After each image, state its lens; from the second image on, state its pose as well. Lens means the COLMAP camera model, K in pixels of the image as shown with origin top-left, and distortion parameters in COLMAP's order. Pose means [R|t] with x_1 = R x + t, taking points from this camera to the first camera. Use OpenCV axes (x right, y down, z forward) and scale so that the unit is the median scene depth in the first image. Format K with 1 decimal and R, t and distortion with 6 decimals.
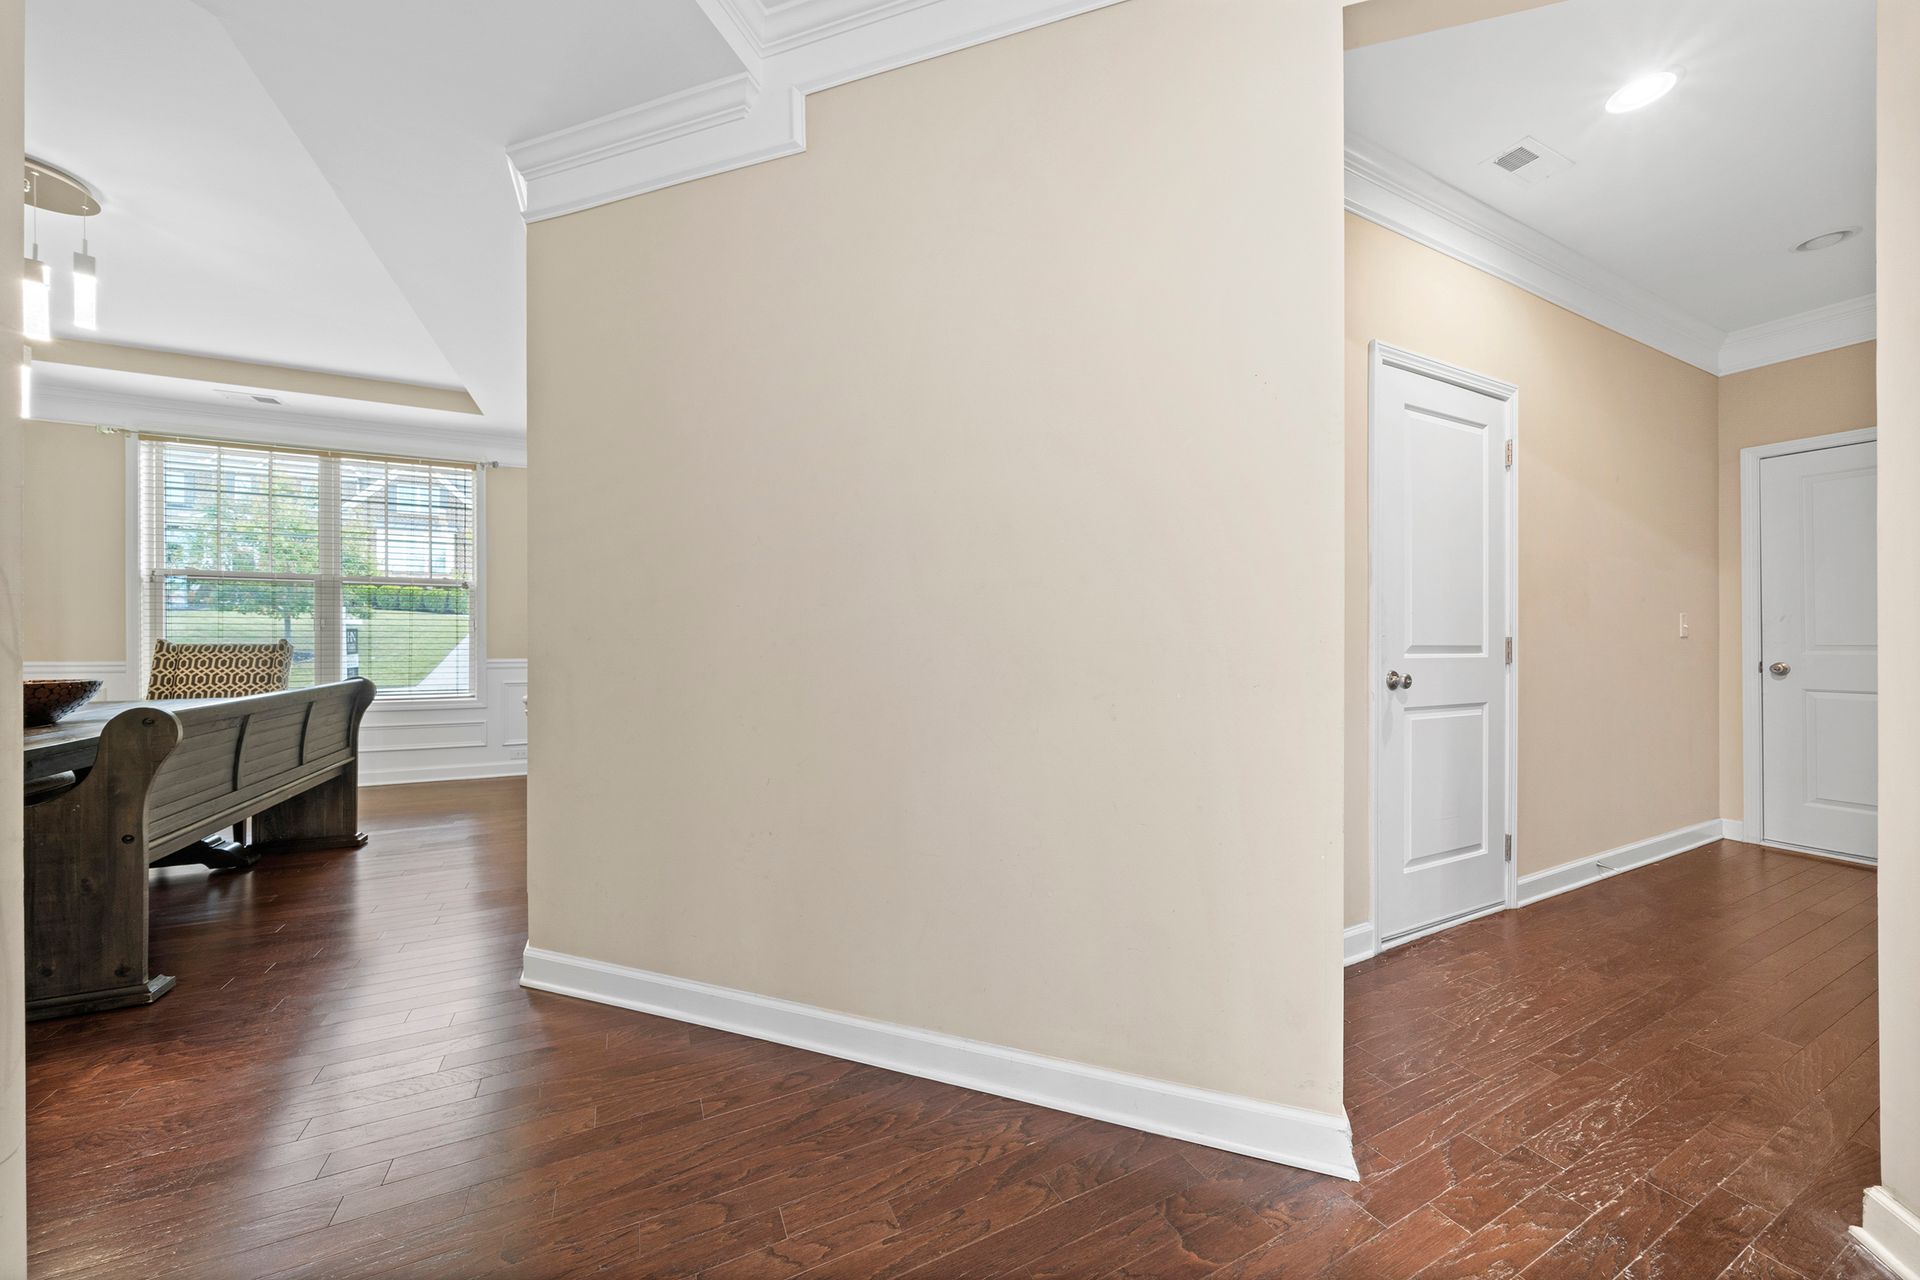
lens RADIAL K [[663.8, 0, 956.8], [0, 663.8, 642.6], [0, 0, 1]] dist [-0.009047, 0.000698]
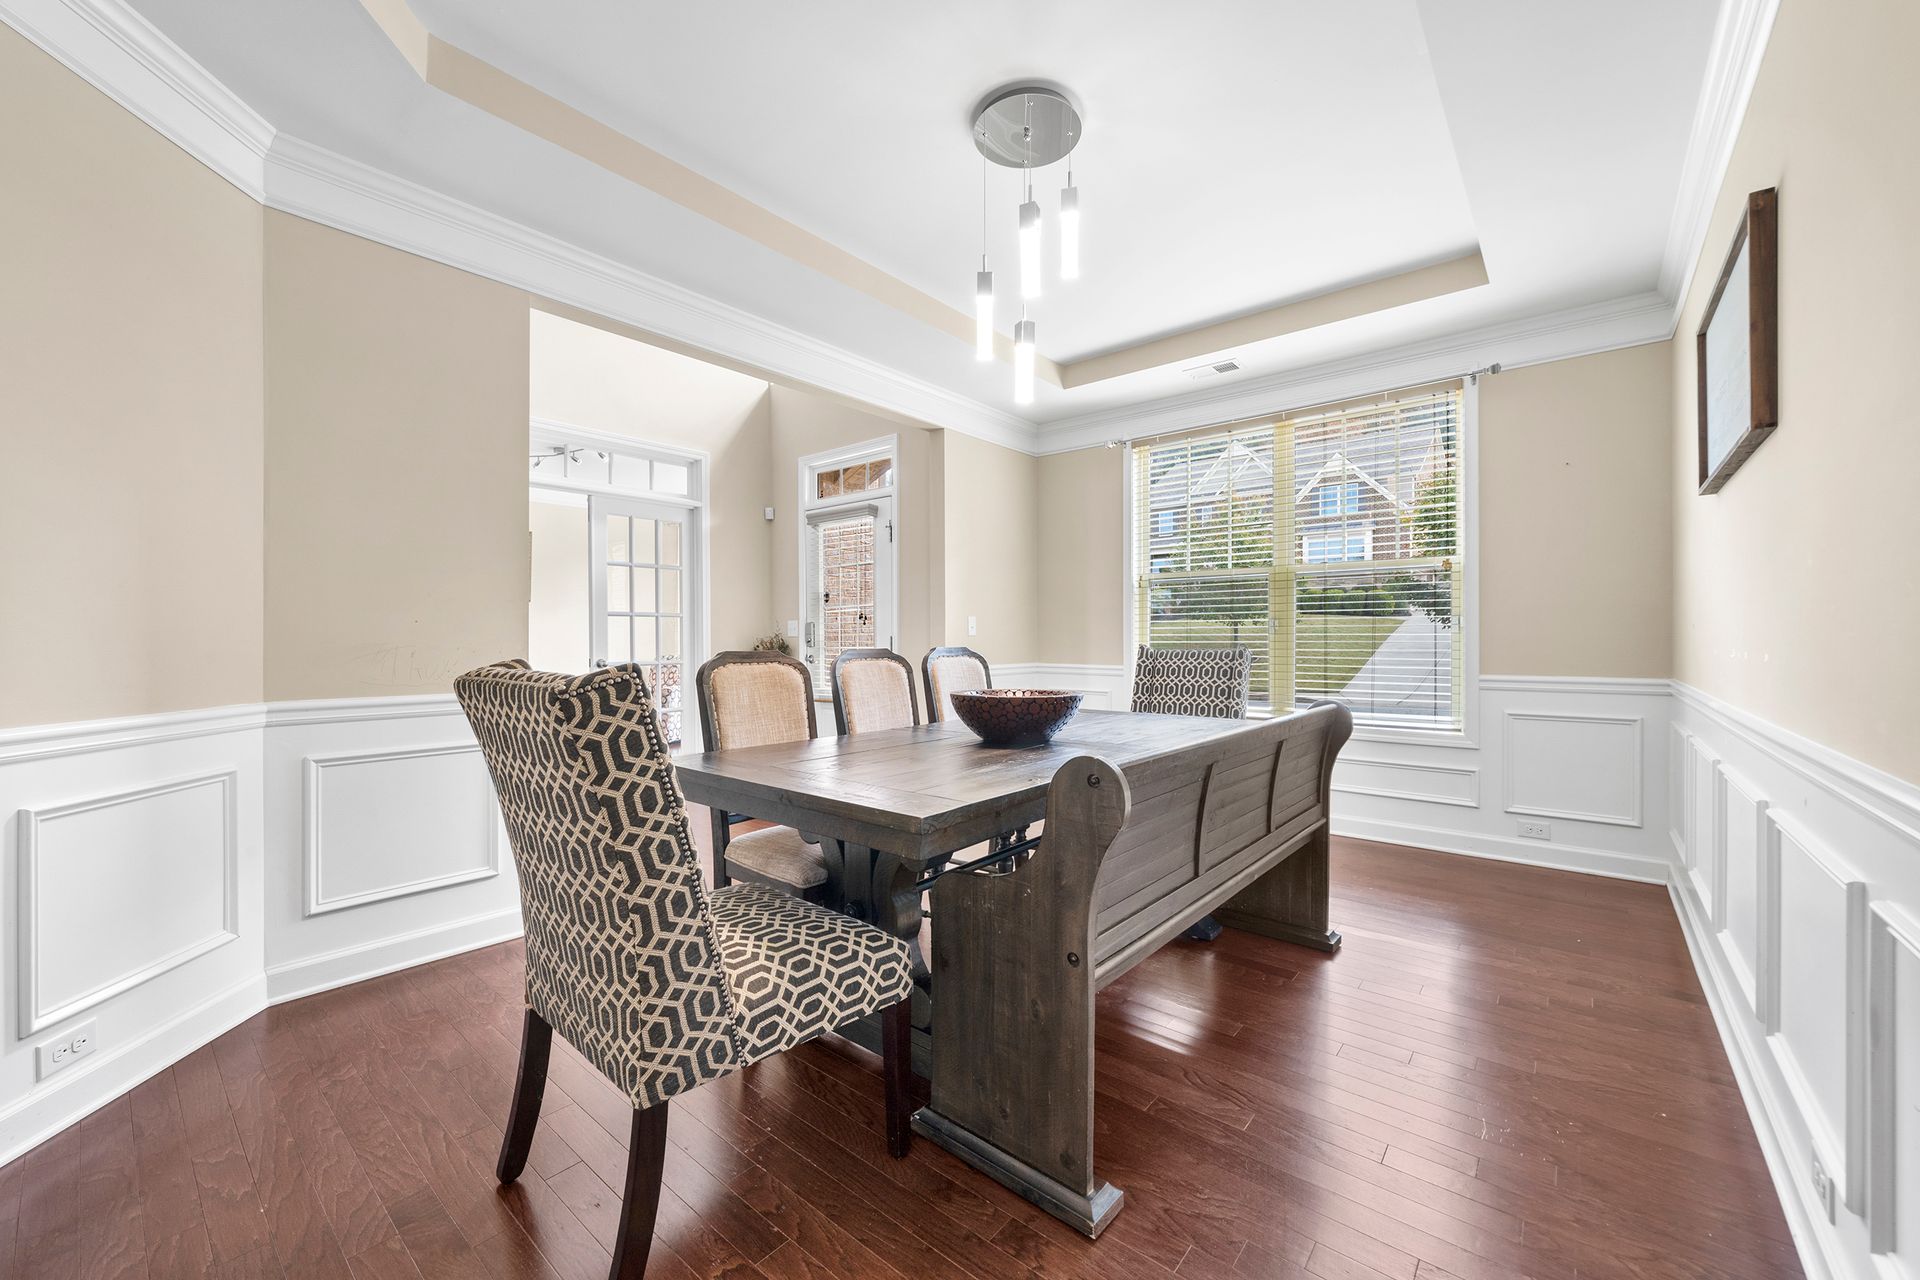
lens RADIAL K [[739.3, 0, 960.0], [0, 739.3, 640.2], [0, 0, 1]] dist [-0.006997, -0.000166]
pose [[0.409896, -0.004939, -0.912119, -0.529045], [-0.005722, 0.999952, -0.007986, -0.002237], [0.912114, 0.008492, 0.409848, 0.486895]]
